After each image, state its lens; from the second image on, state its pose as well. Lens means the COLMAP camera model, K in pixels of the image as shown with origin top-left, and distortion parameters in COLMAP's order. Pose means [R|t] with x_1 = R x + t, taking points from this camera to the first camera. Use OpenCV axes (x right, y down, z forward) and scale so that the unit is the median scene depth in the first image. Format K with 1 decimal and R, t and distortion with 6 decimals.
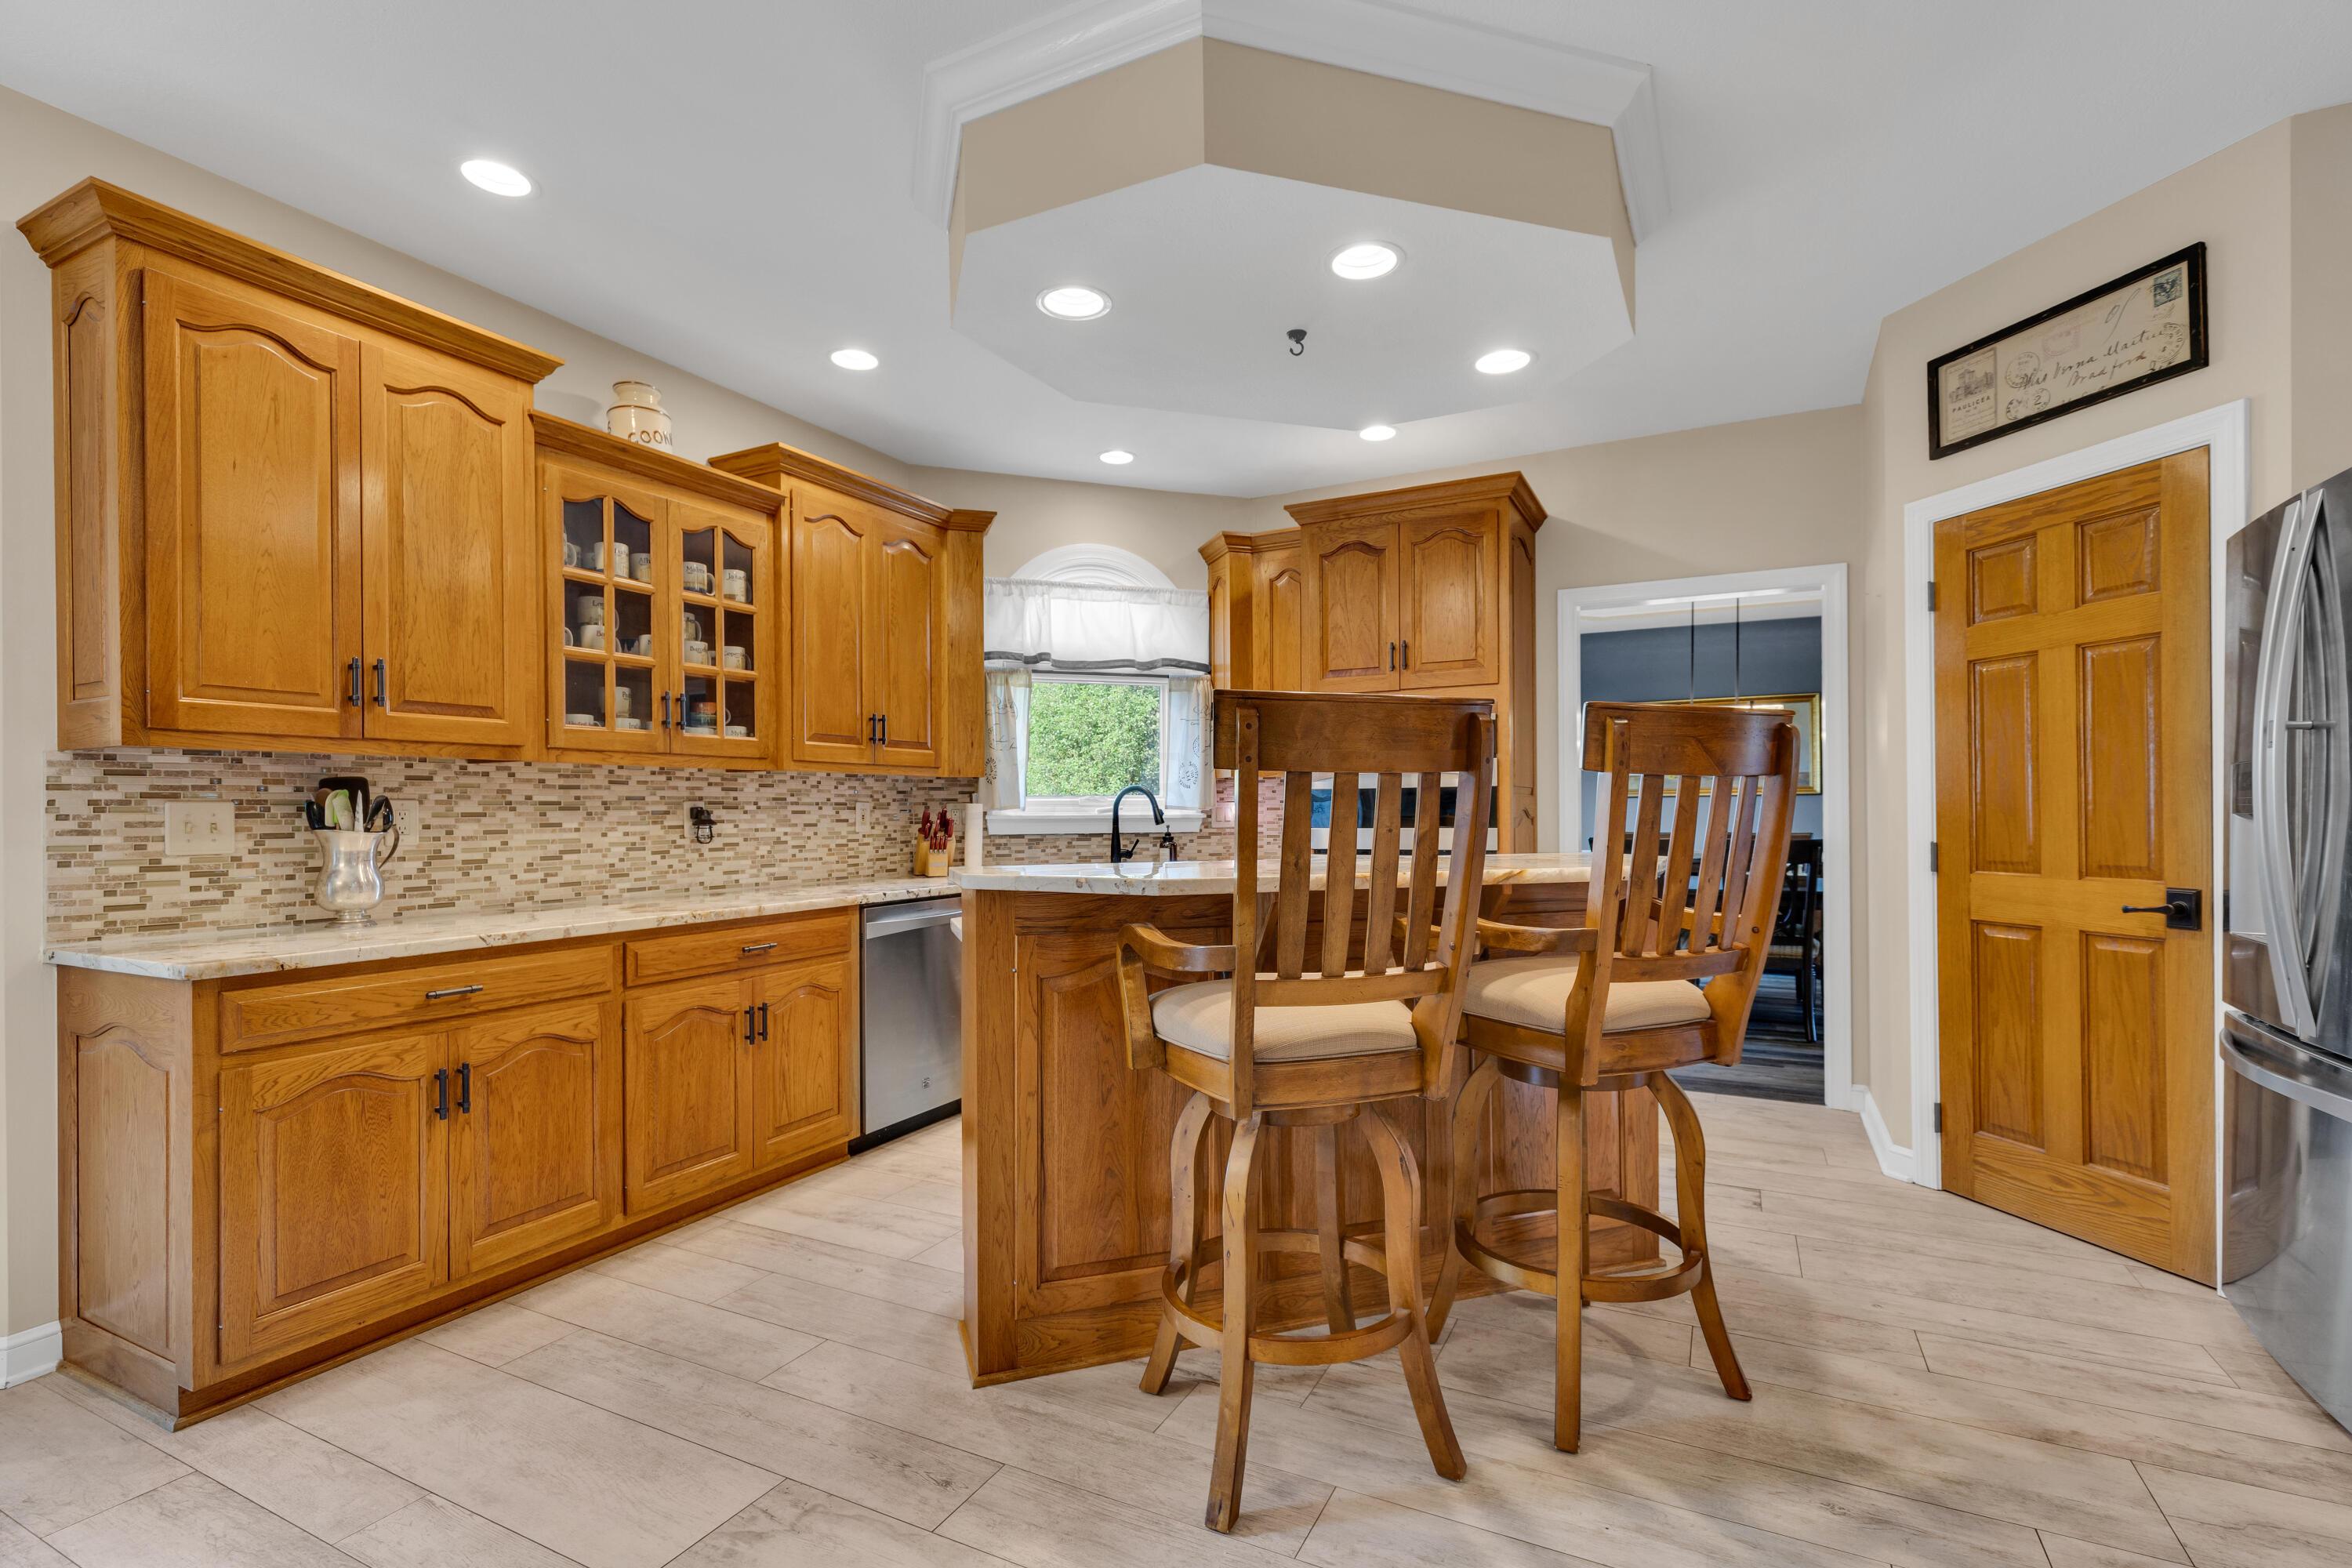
lens RADIAL K [[1078.7, 0, 1183.5], [0, 1078.7, 798.2], [0, 0, 1]] dist [0.008588, -0.001472]
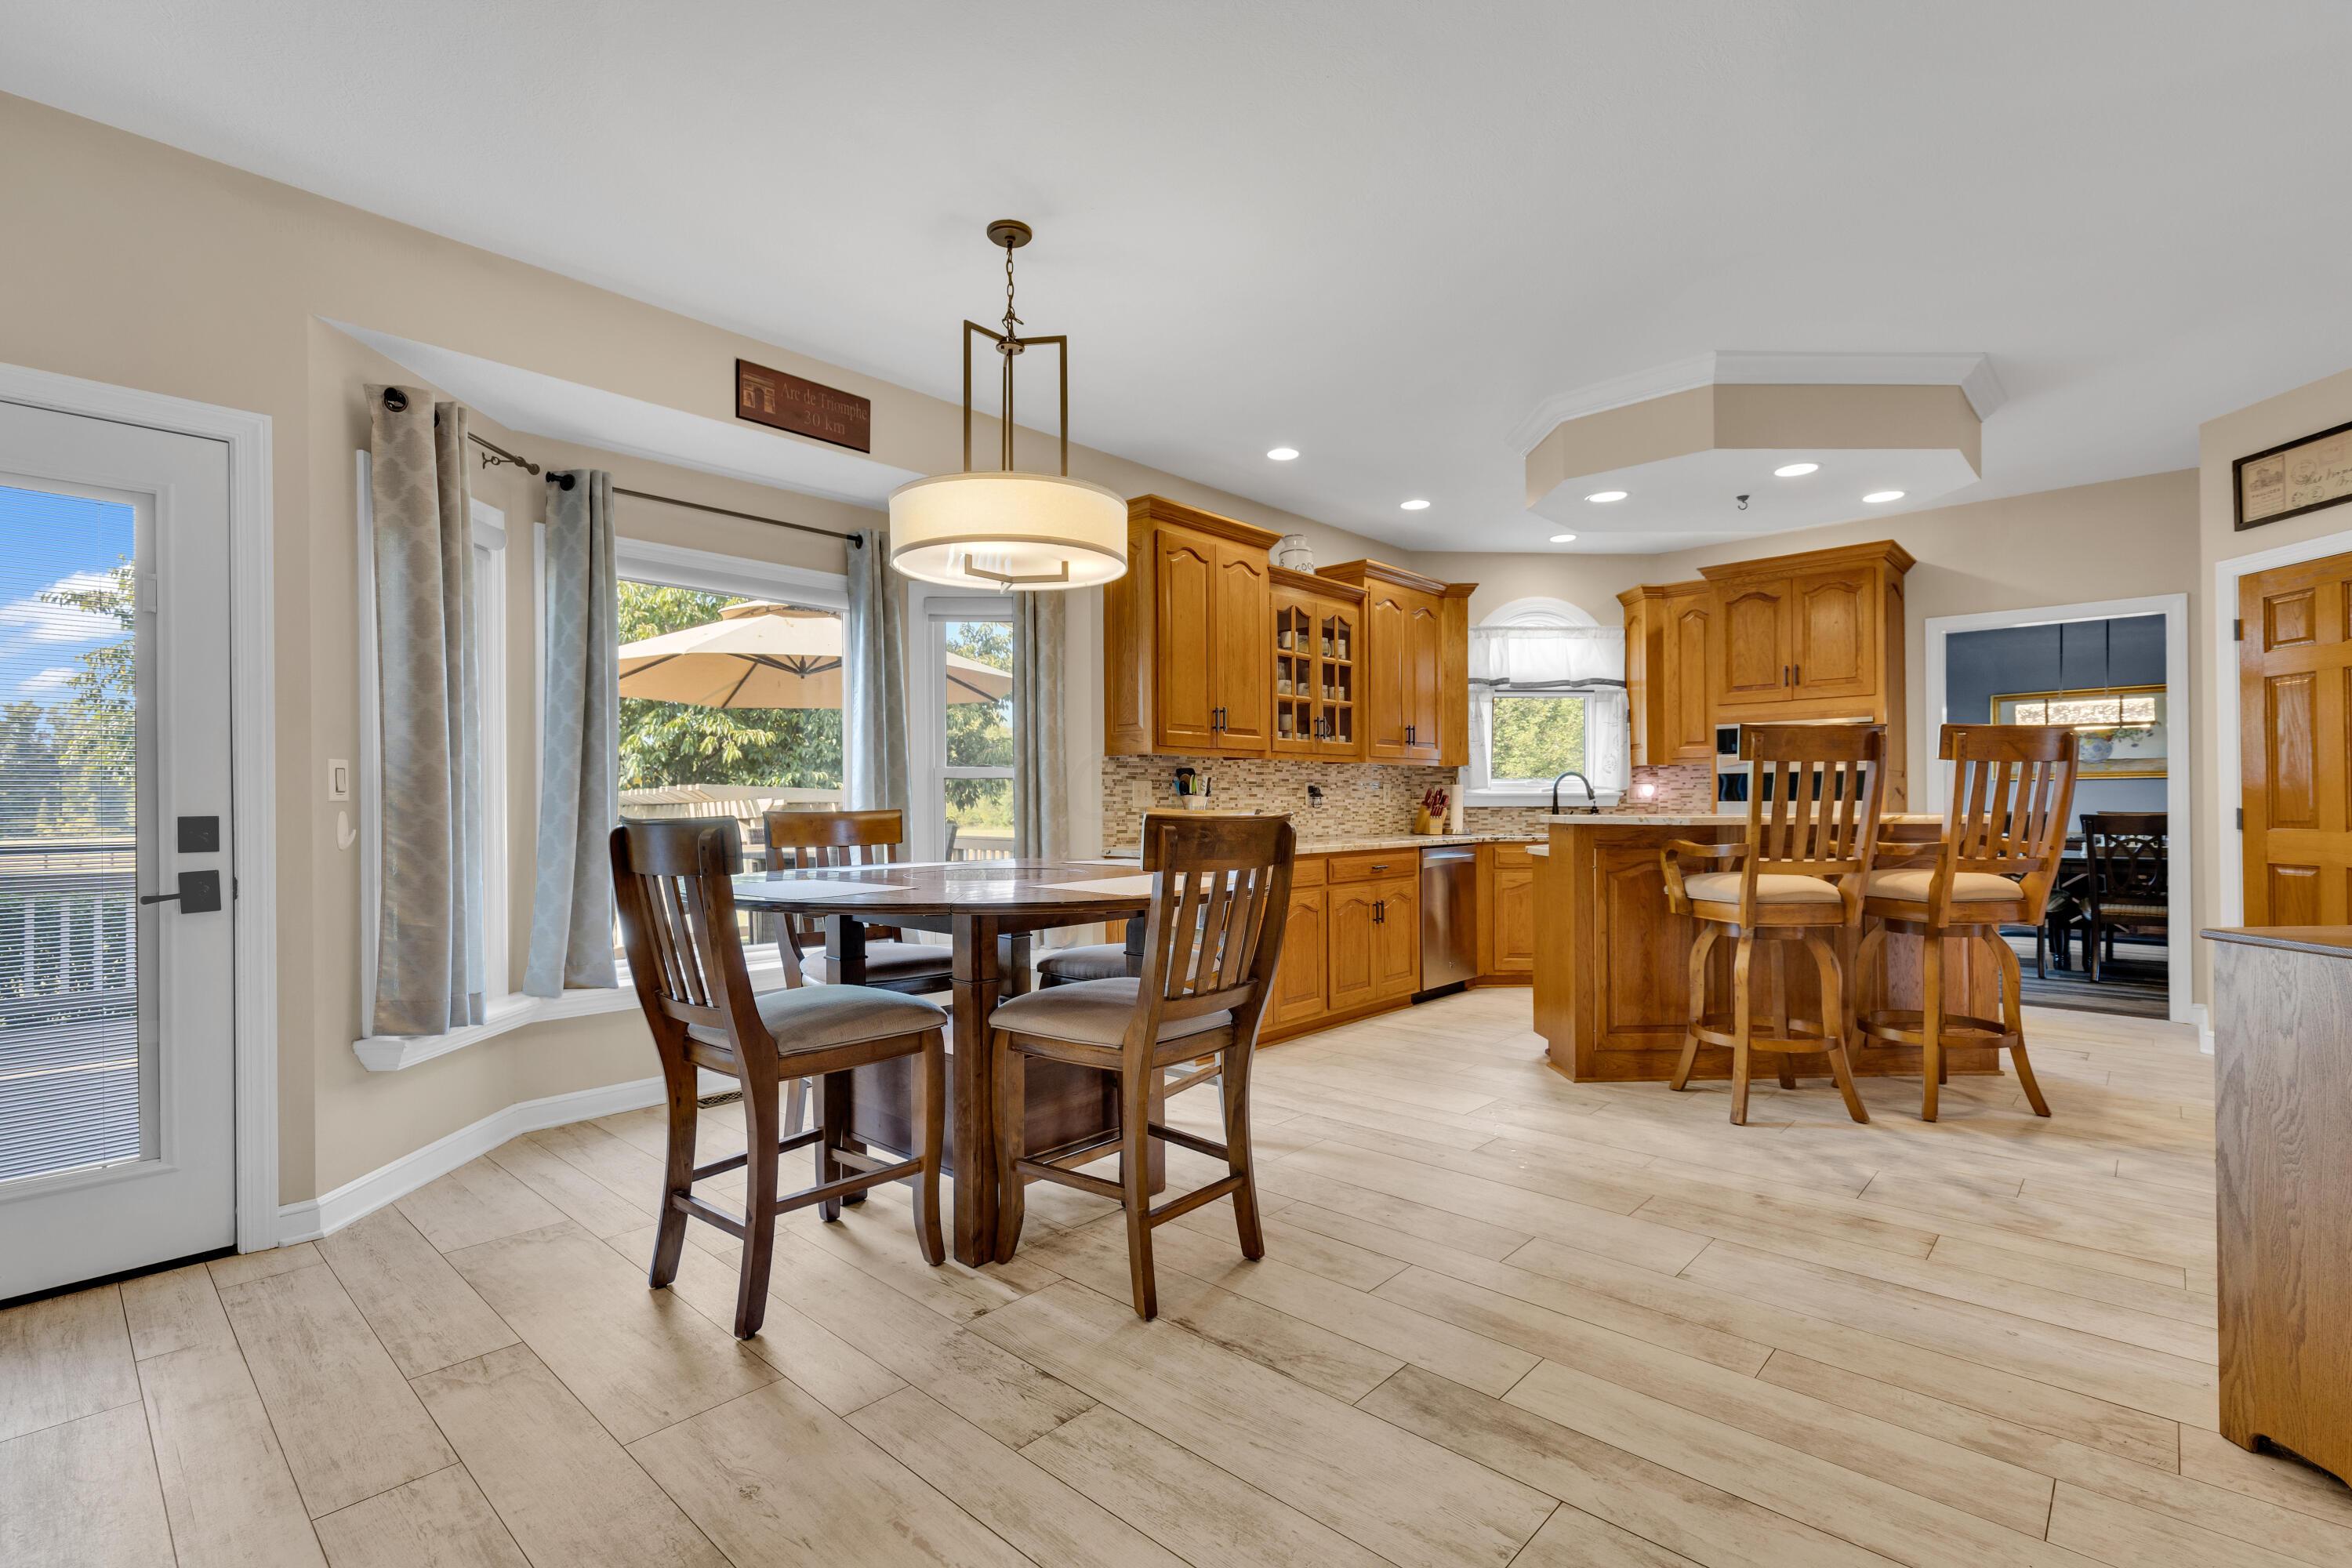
lens RADIAL K [[1078.7, 0, 1176.5], [0, 1078.7, 789.2], [0, 0, 1]] dist [0.008588, -0.001472]
pose [[0.962902, -0.001543, -0.269846, -0.243355], [0.001974, 0.999997, 0.001328, 0.012527], [0.269843, -0.001811, 0.962903, -0.714608]]
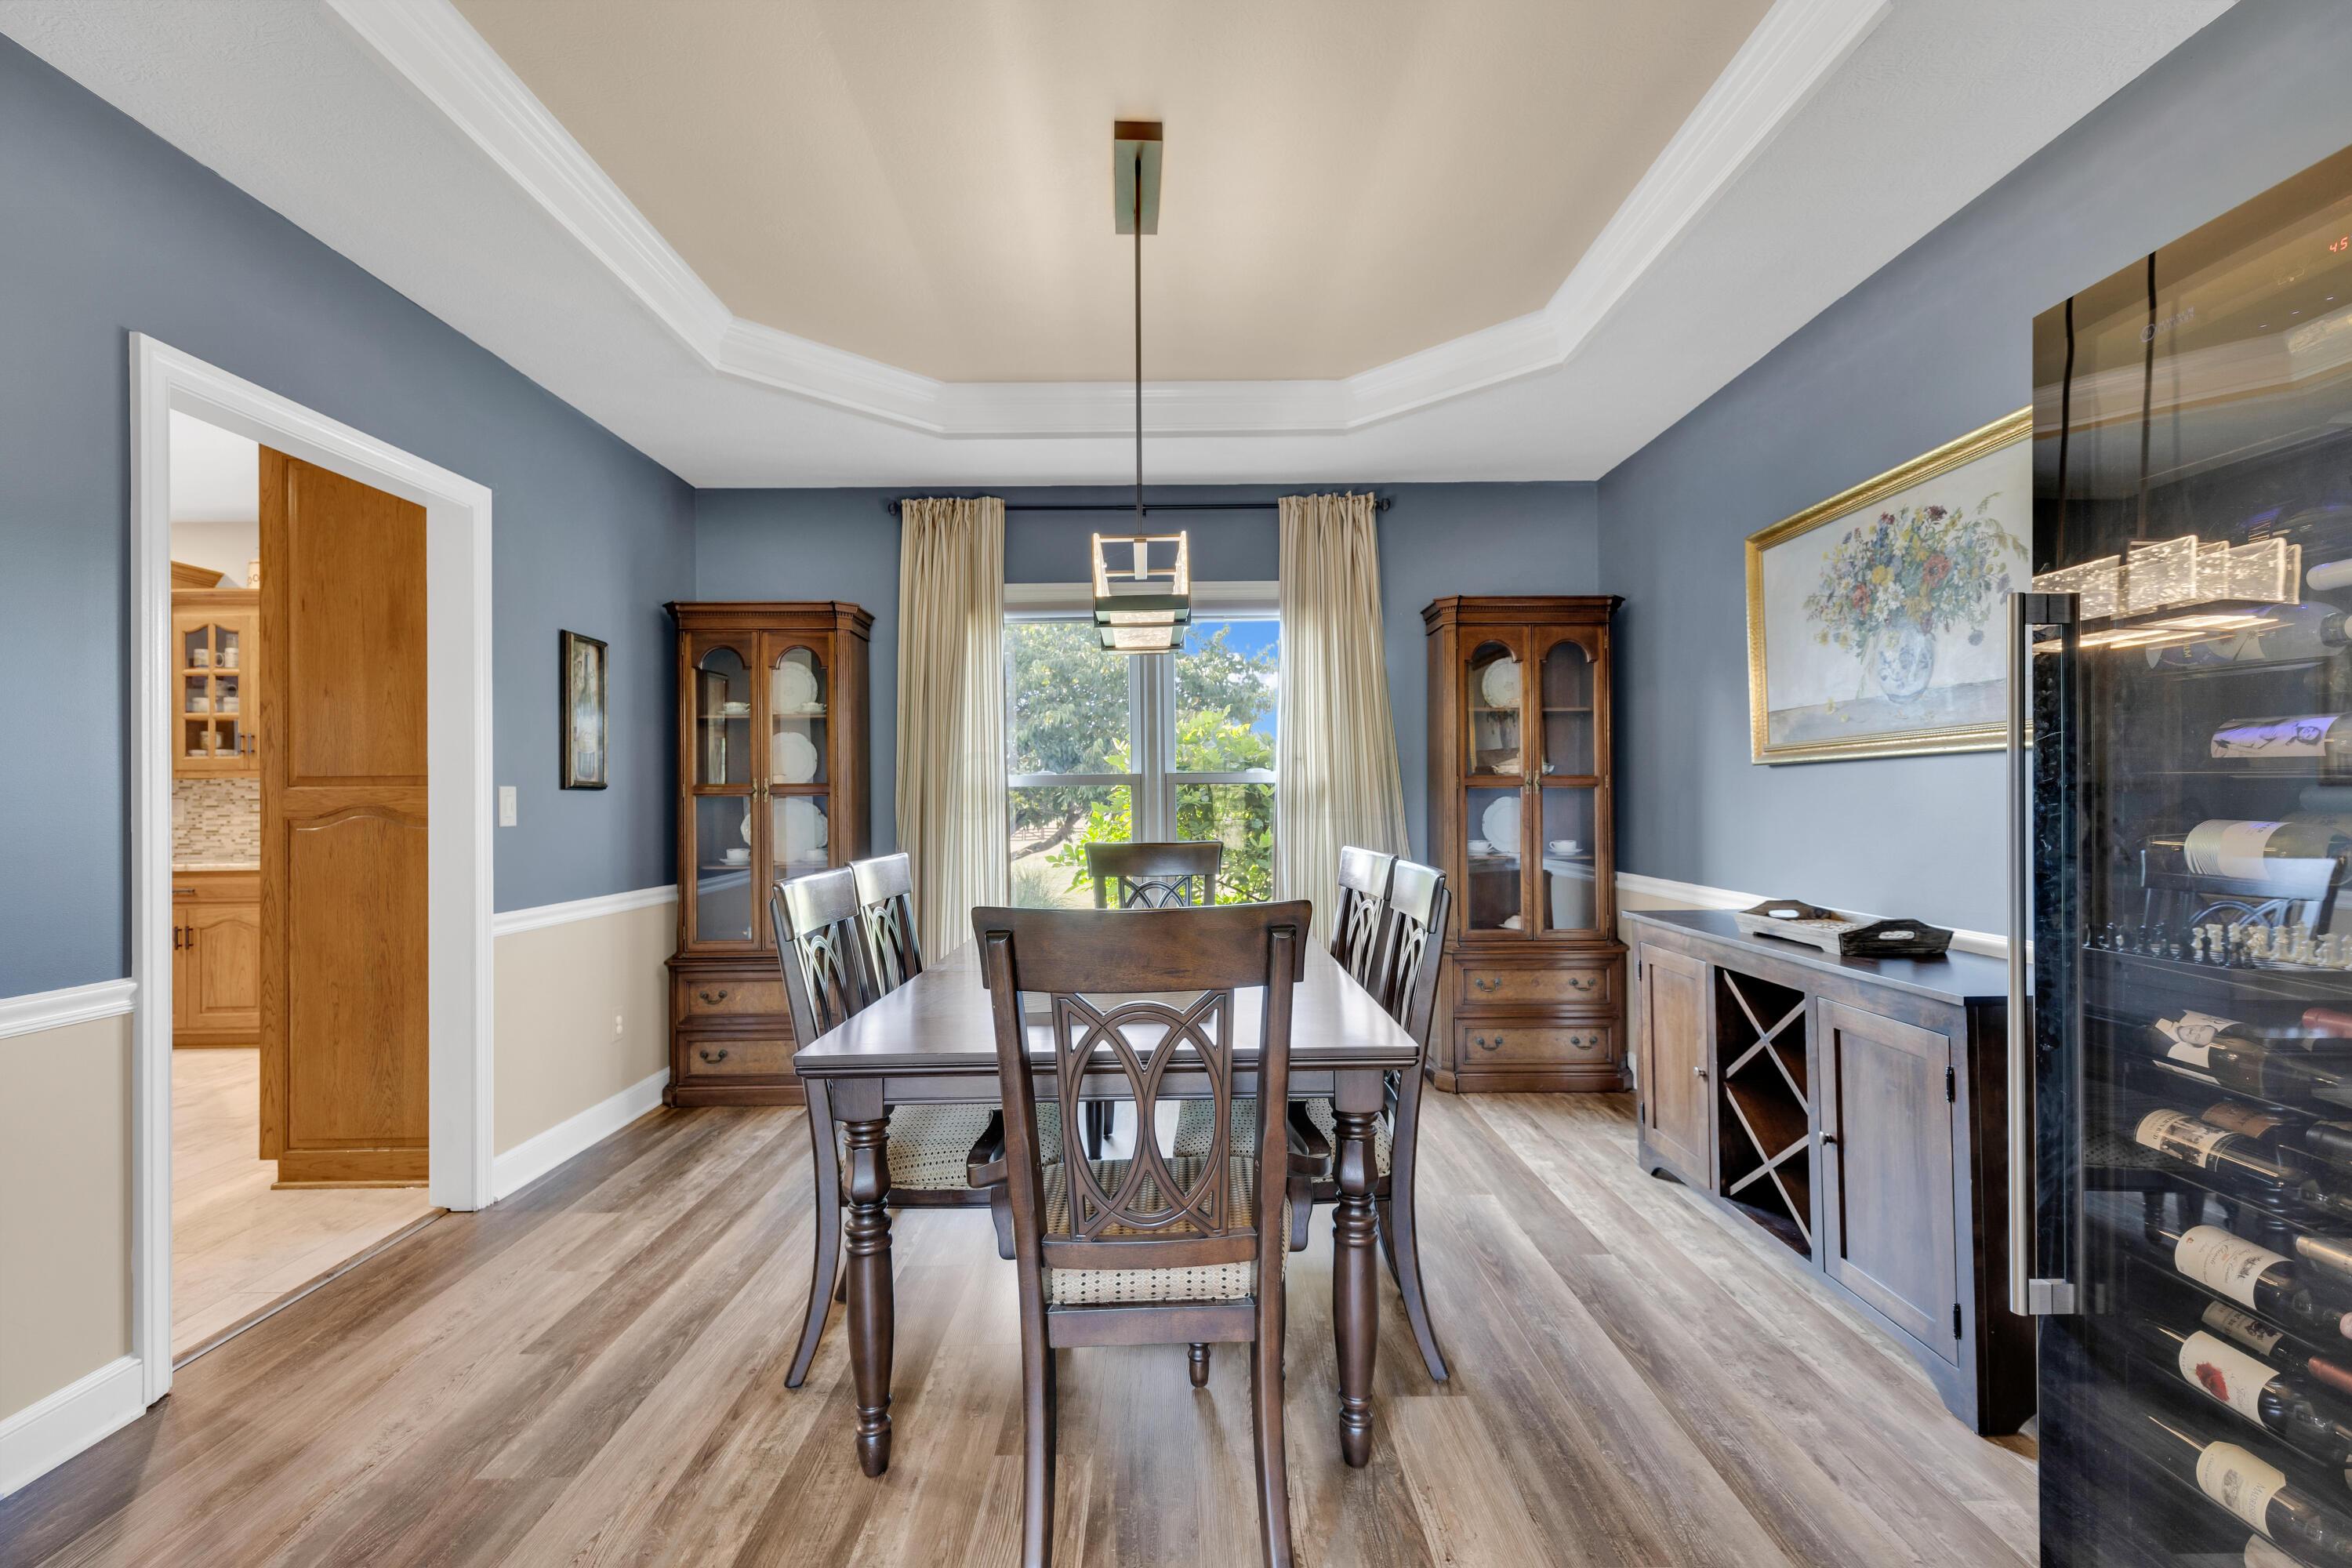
lens RADIAL K [[1078.7, 0, 1178.9], [0, 1078.7, 783.6], [0, 0, 1]] dist [0.008588, -0.001472]
pose [[0.458378, -0.010315, -0.888698, 1.706559], [0.010690, 0.999924, -0.006092, 0.005240], [0.888693, -0.006708, 0.458453, 1.566489]]
